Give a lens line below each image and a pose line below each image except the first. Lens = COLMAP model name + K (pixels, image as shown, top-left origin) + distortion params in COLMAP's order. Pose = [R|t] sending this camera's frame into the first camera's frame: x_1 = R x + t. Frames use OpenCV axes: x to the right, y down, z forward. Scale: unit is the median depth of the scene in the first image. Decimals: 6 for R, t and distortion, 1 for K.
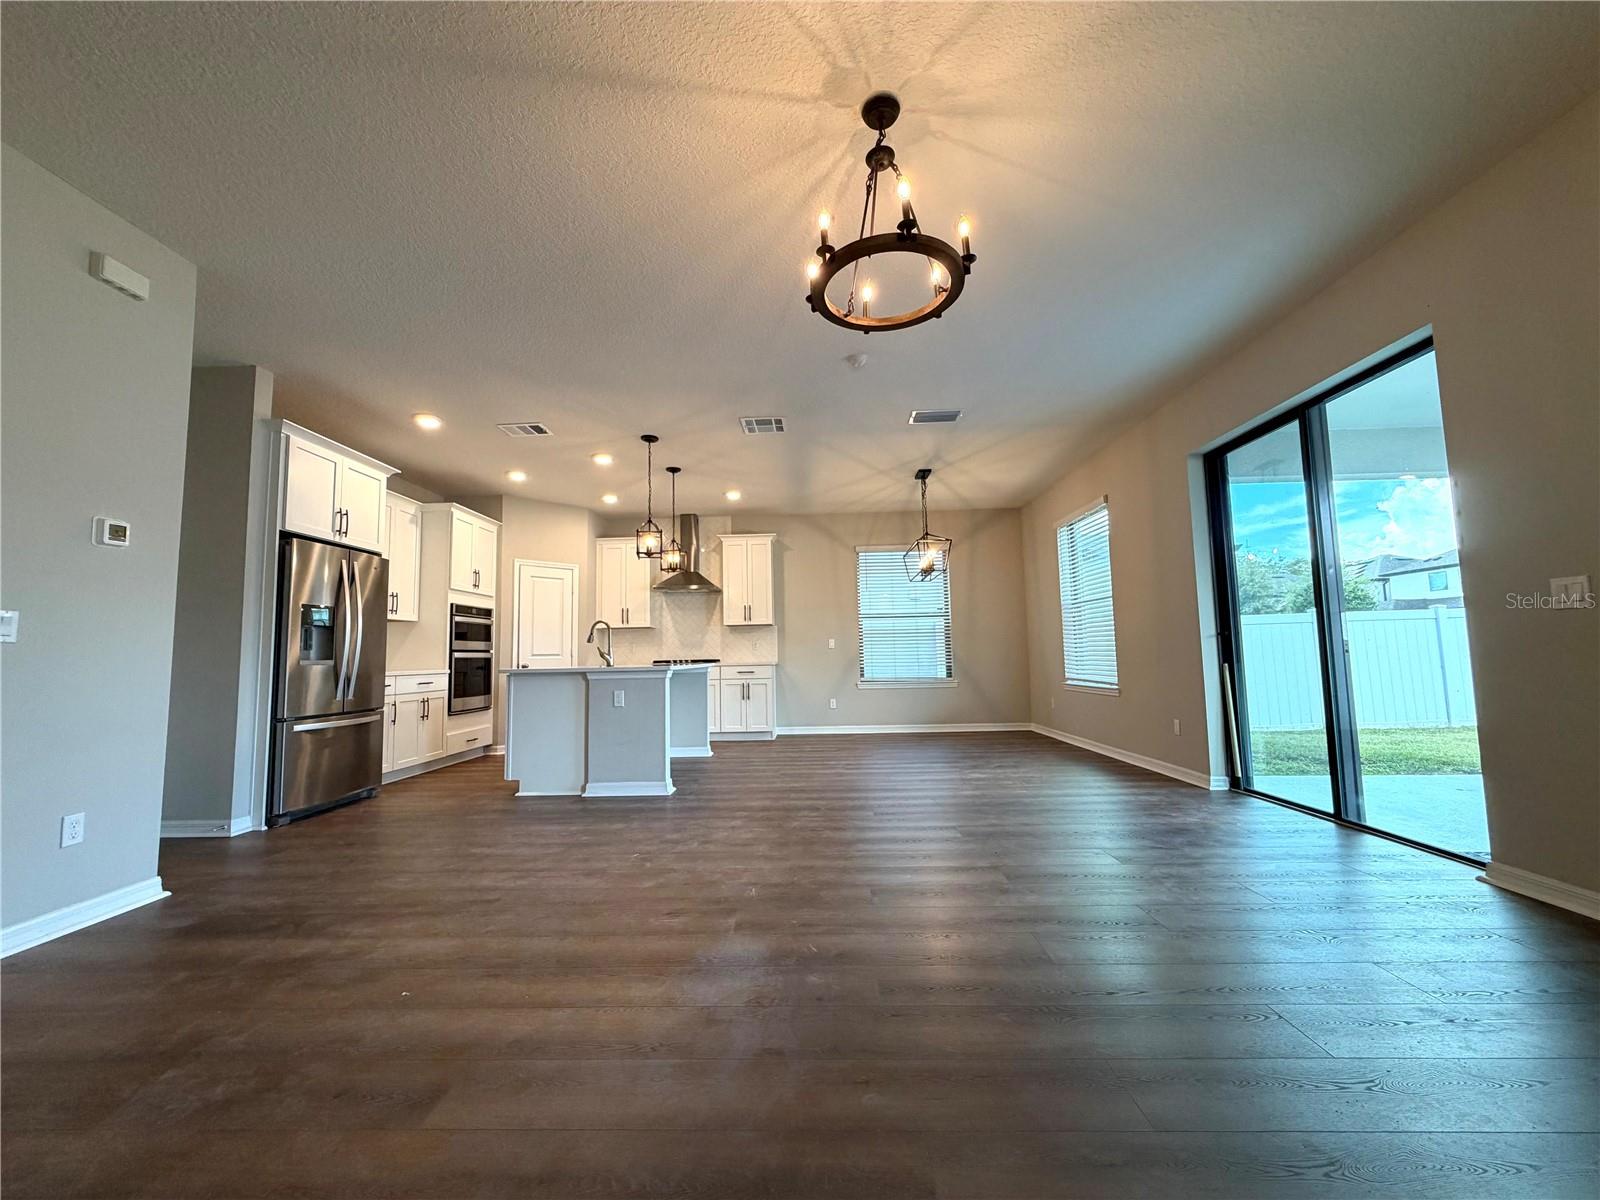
lens RADIAL K [[637.2, 0, 795.4], [0, 637.2, 601.5], [0, 0, 1]] dist [-0.000186, -0.000050]
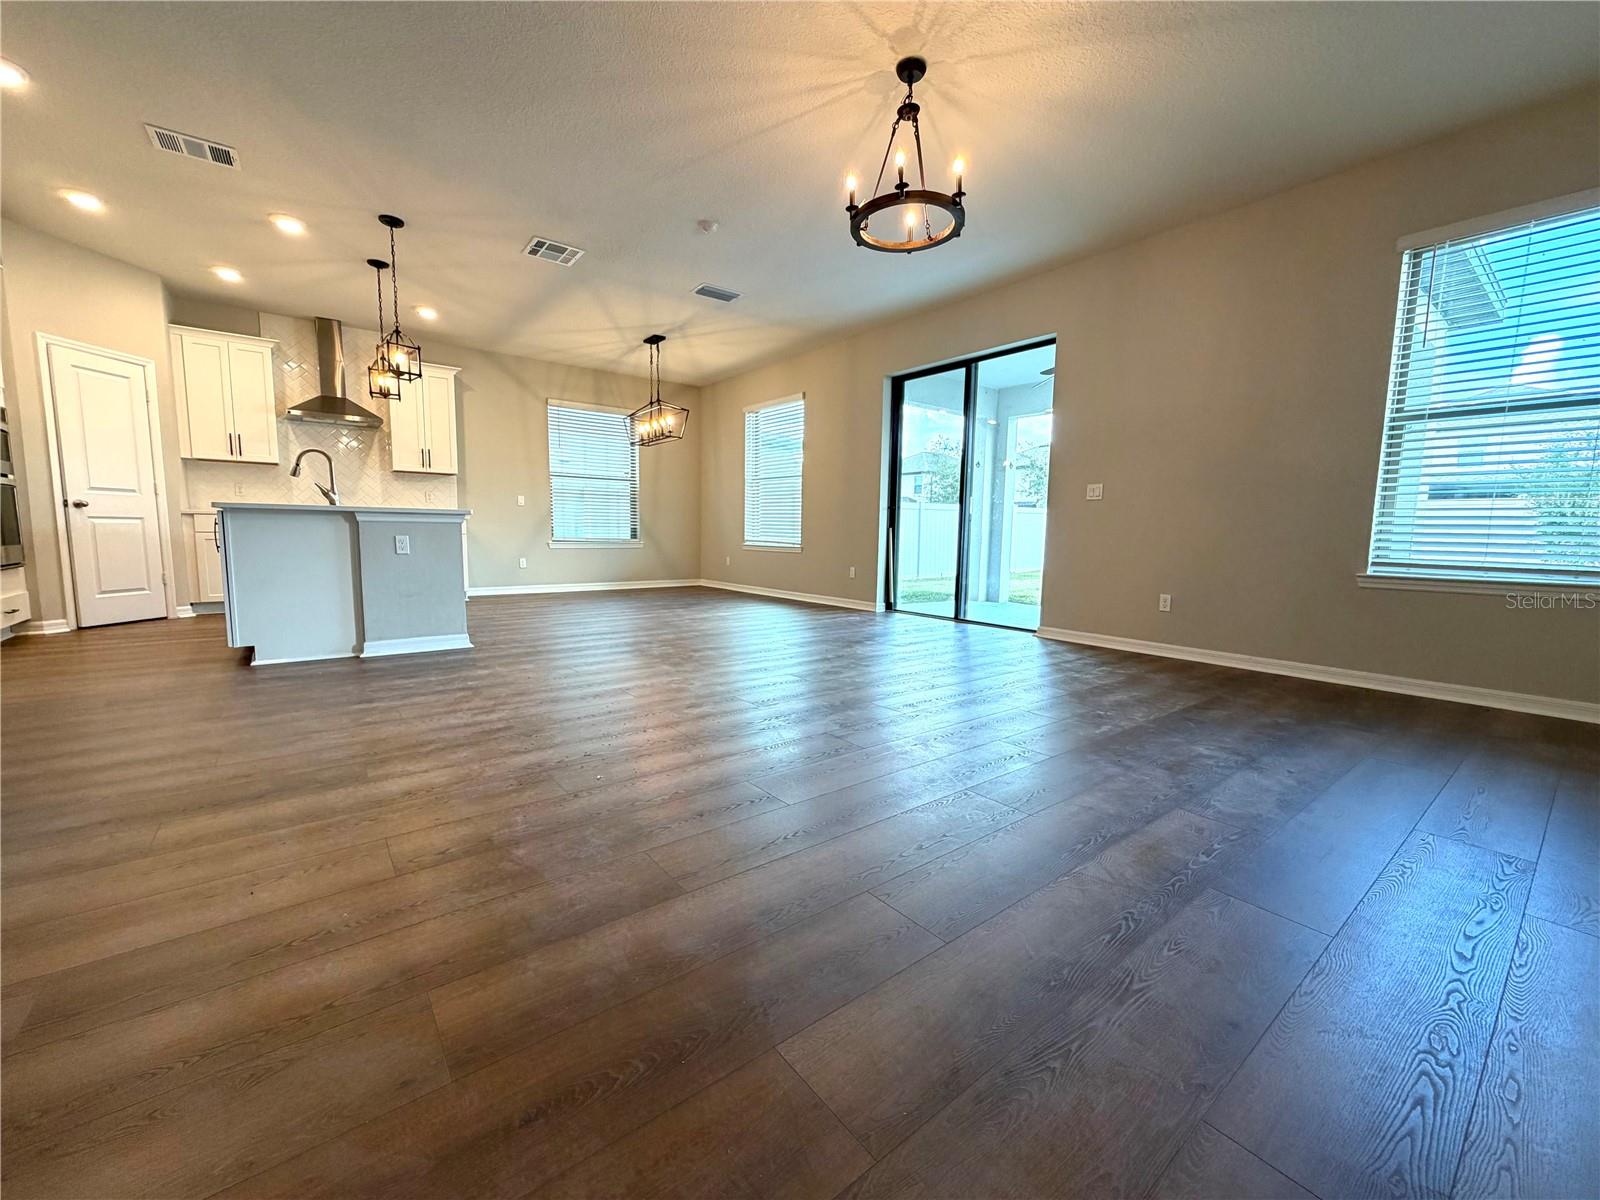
lens RADIAL K [[637.2, 0, 795.4], [0, 637.2, 601.5], [0, 0, 1]] dist [-0.000186, -0.000050]
pose [[0.769298, -0.037250, 0.637803, -0.310773], [-0.088352, 0.982504, 0.163950, 0.029313], [-0.632751, -0.182478, 0.752548, -0.000675]]
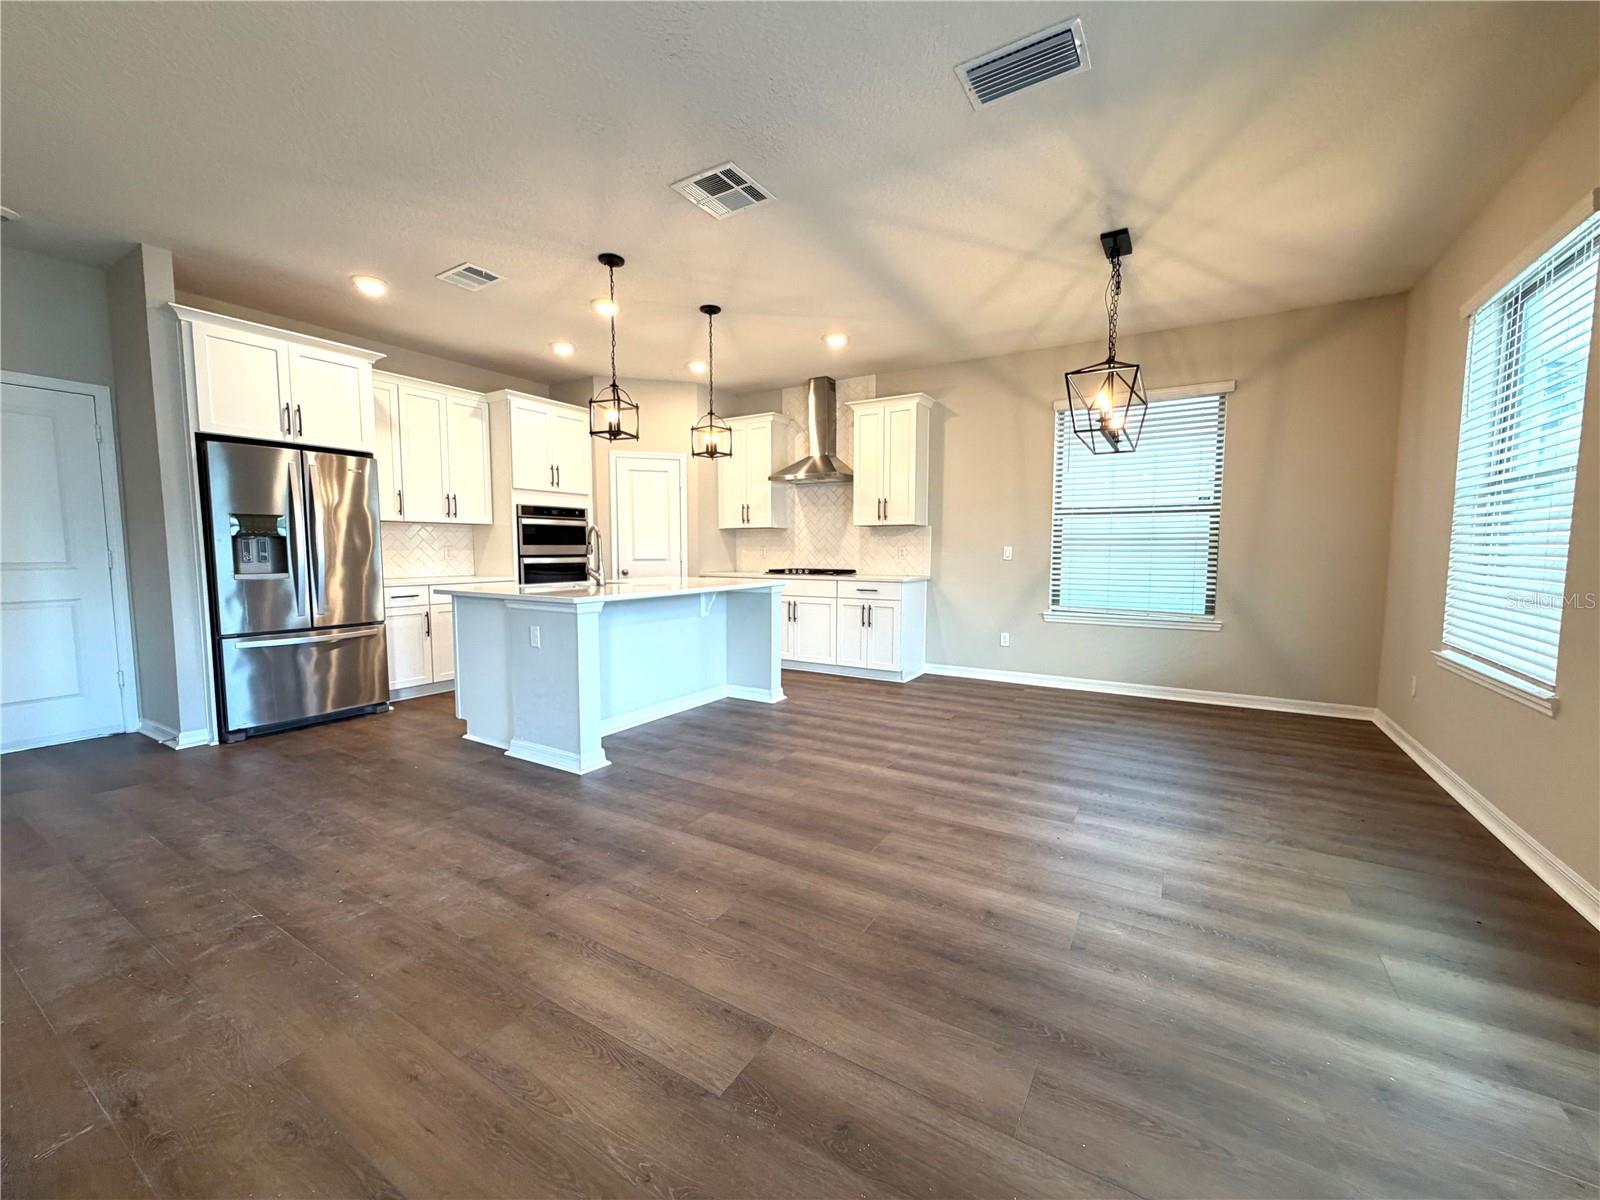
lens RADIAL K [[637.2, 0, 795.4], [0, 637.2, 601.5], [0, 0, 1]] dist [-0.000186, -0.000050]
pose [[0.868316, 0.062868, -0.492011, 0.258067], [0.024574, 0.985264, 0.169264, -0.004452], [0.495402, -0.159065, 0.853976, 0.386063]]
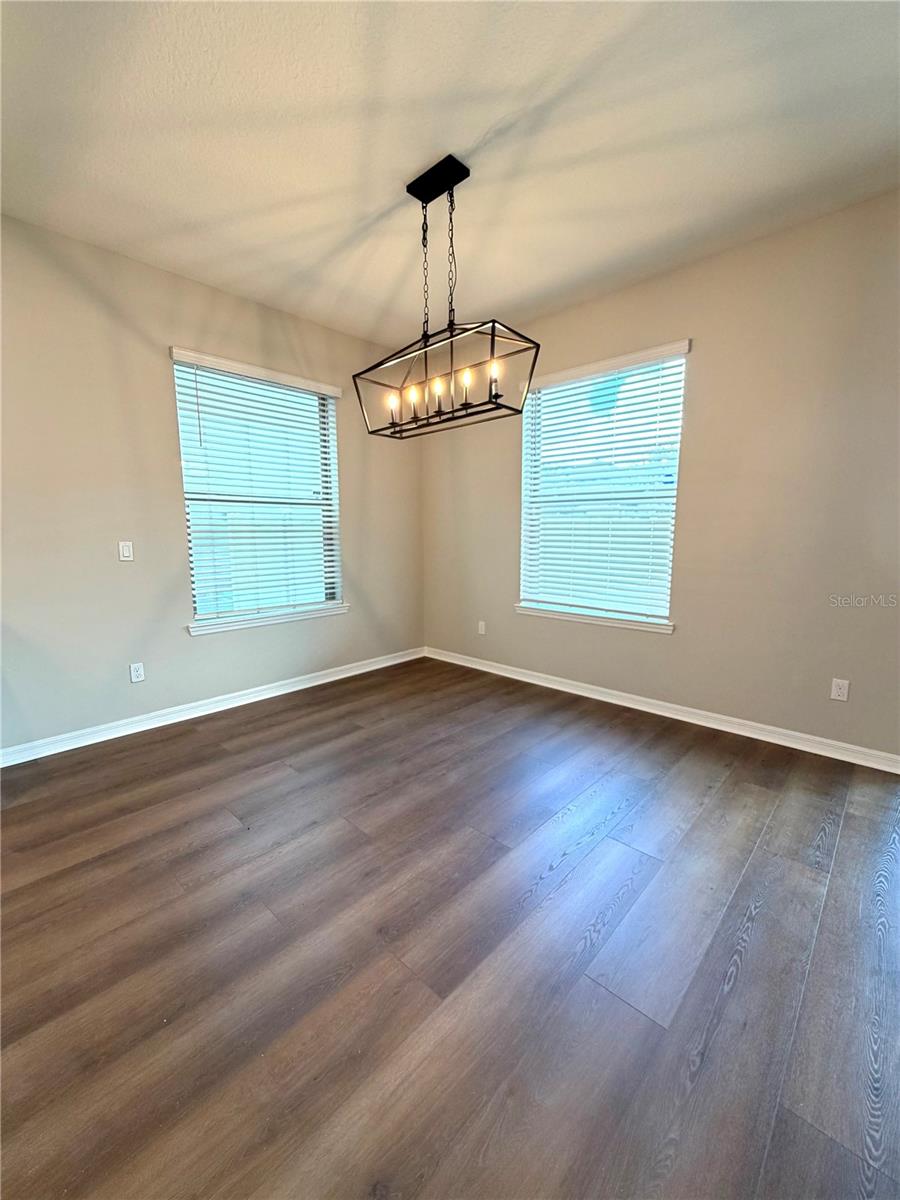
lens RADIAL K [[477.9, 0, 450.0], [0, 477.9, 600.0], [0, 0, 1]] dist [-0.000186, -0.000050]
pose [[0.660664, -0.089720, 0.745301, -0.067409], [-0.077374, 0.979405, 0.186489, 0.022071], [-0.746684, -0.180873, 0.640116, 0.760584]]
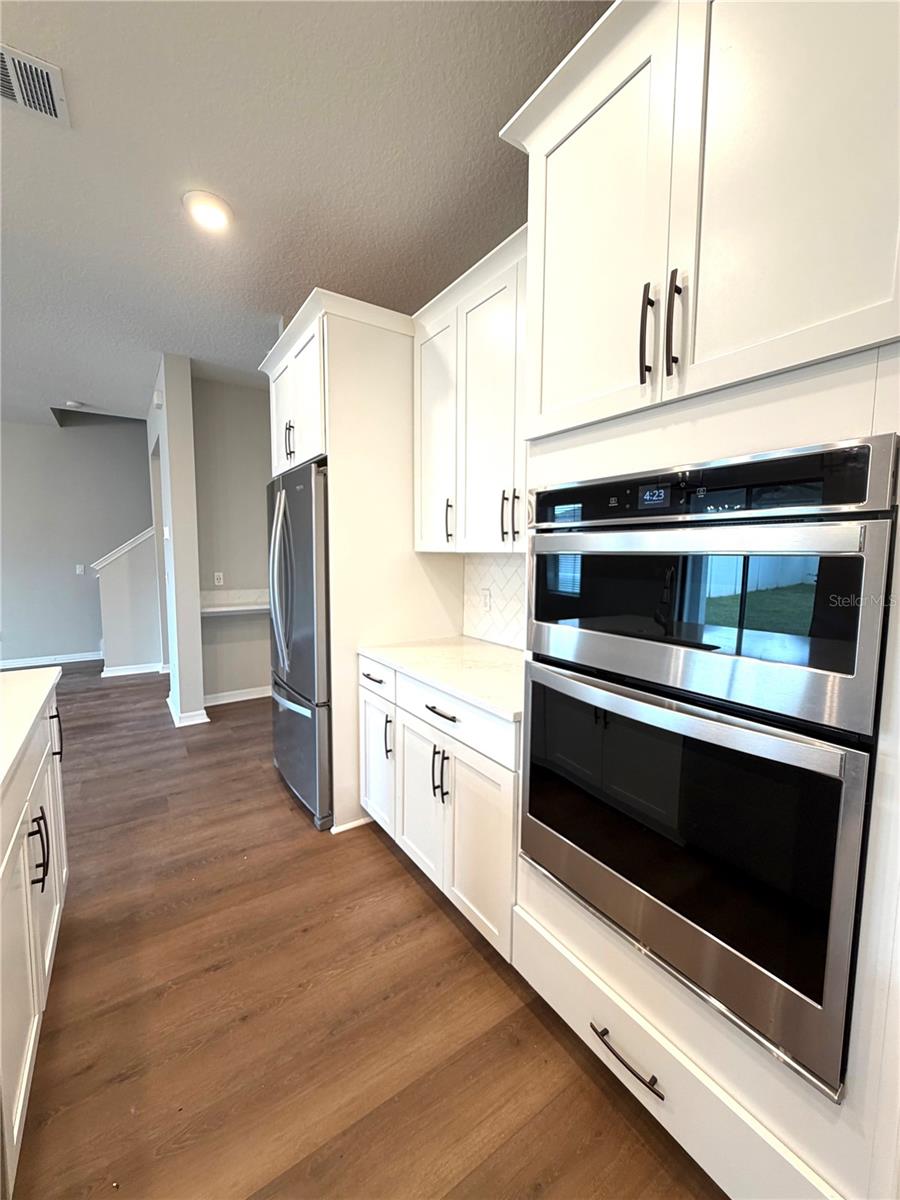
lens RADIAL K [[477.9, 0, 450.0], [0, 477.9, 600.0], [0, 0, 1]] dist [-0.000186, -0.000050]
pose [[-0.810383, 0.075501, -0.581016, -0.371742], [0.060943, 0.997145, 0.044573, 0.037839], [0.582722, 0.000712, -0.812671, 1.122083]]
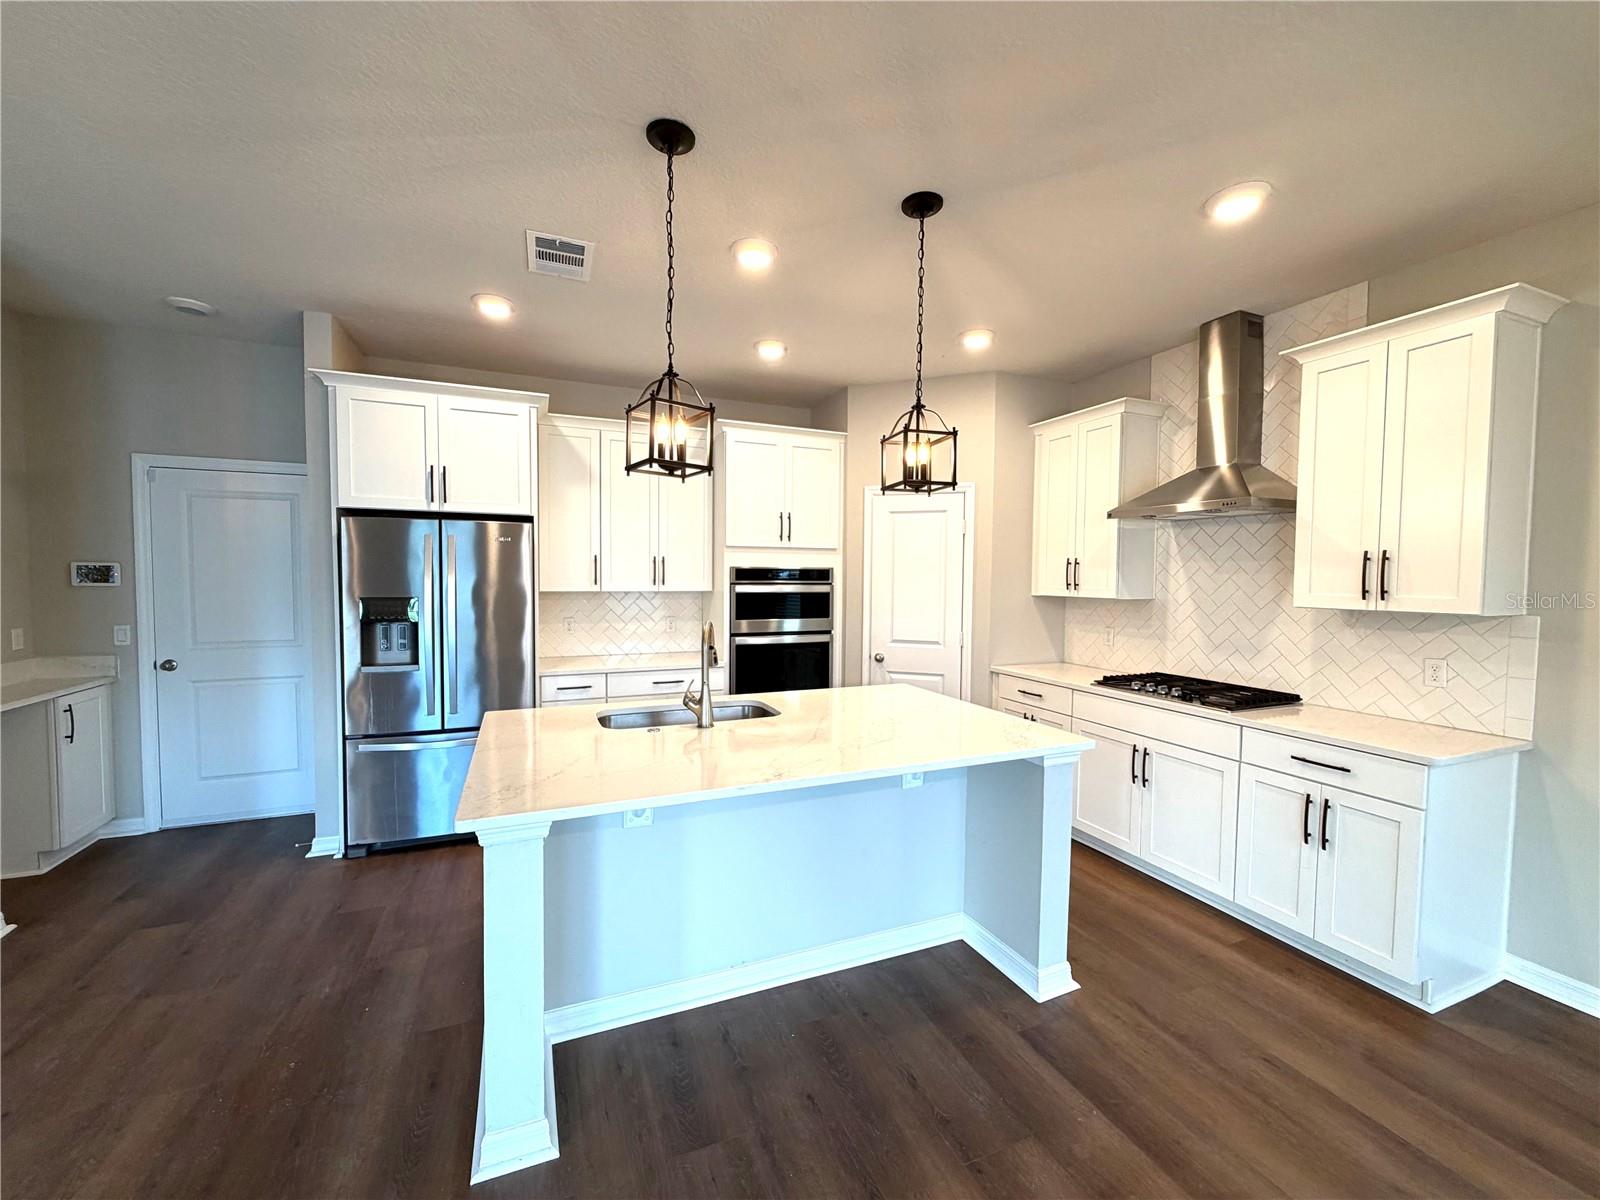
lens RADIAL K [[637.2, 0, 795.4], [0, 637.2, 601.5], [0, 0, 1]] dist [-0.000186, -0.000050]
pose [[0.412747, 0.062806, -0.908678, 0.121004], [0.062894, 0.993274, 0.097221, -0.022559], [0.908672, -0.097278, 0.406021, 0.759021]]
